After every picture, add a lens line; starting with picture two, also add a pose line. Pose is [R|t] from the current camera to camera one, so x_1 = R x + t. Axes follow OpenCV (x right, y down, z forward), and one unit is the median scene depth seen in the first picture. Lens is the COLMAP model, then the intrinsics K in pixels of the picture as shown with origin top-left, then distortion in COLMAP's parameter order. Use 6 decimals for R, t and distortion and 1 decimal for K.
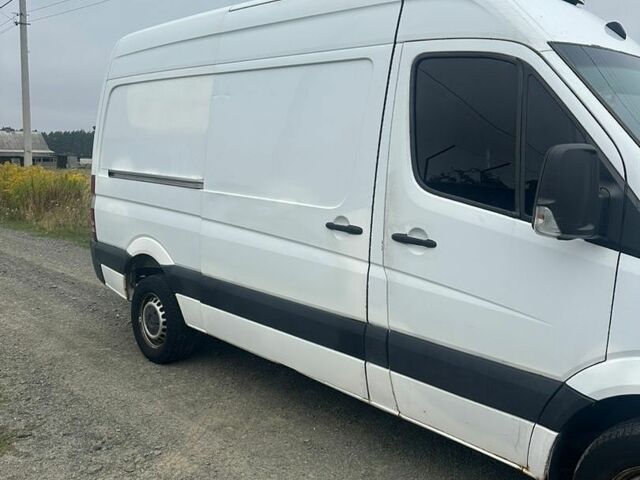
lens RADIAL K [[606.1, 0, 321.6], [0, 606.1, 232.5], [0, 0, 1]] dist [0.002340, -0.006309]
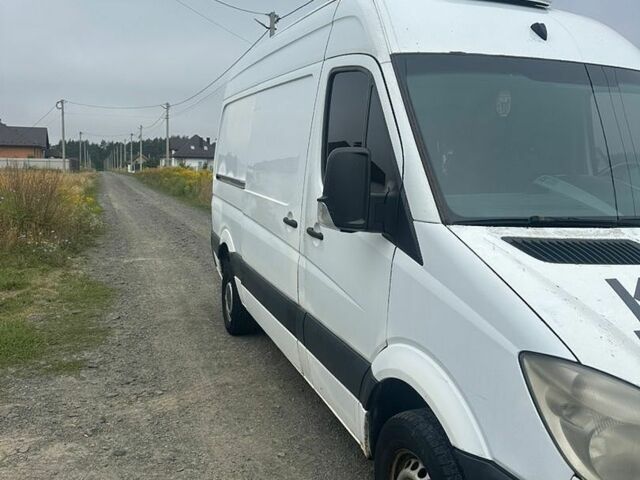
lens RADIAL K [[598.6, 0, 320.0], [0, 598.6, 240.0], [0, 0, 1]] dist [0.157082, -0.319950]
pose [[0.907593, 0.060771, -0.415430, 0.443049], [-0.064404, 0.997910, 0.005276, 0.013141], [0.414883, 0.021967, 0.909610, -0.021490]]
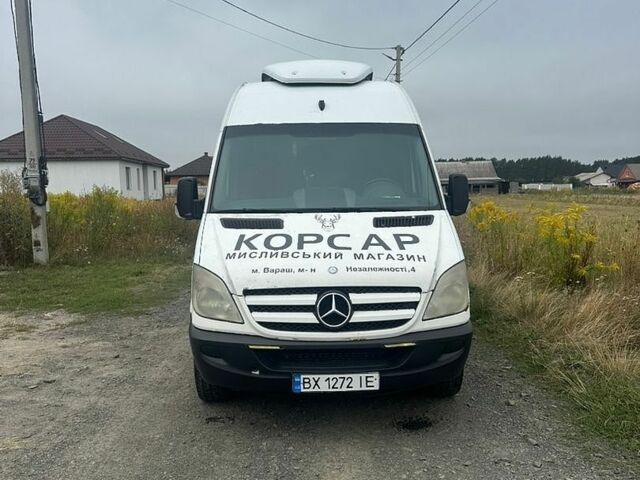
lens RADIAL K [[597.7, 0, 323.6], [0, 597.7, 244.4], [0, 0, 1]] dist [0.179917, -0.332670]
pose [[0.738368, 0.049113, -0.672608, 1.223641], [-0.063775, 0.997960, 0.002860, 0.035233], [0.671376, 0.040784, 0.739994, -0.167459]]
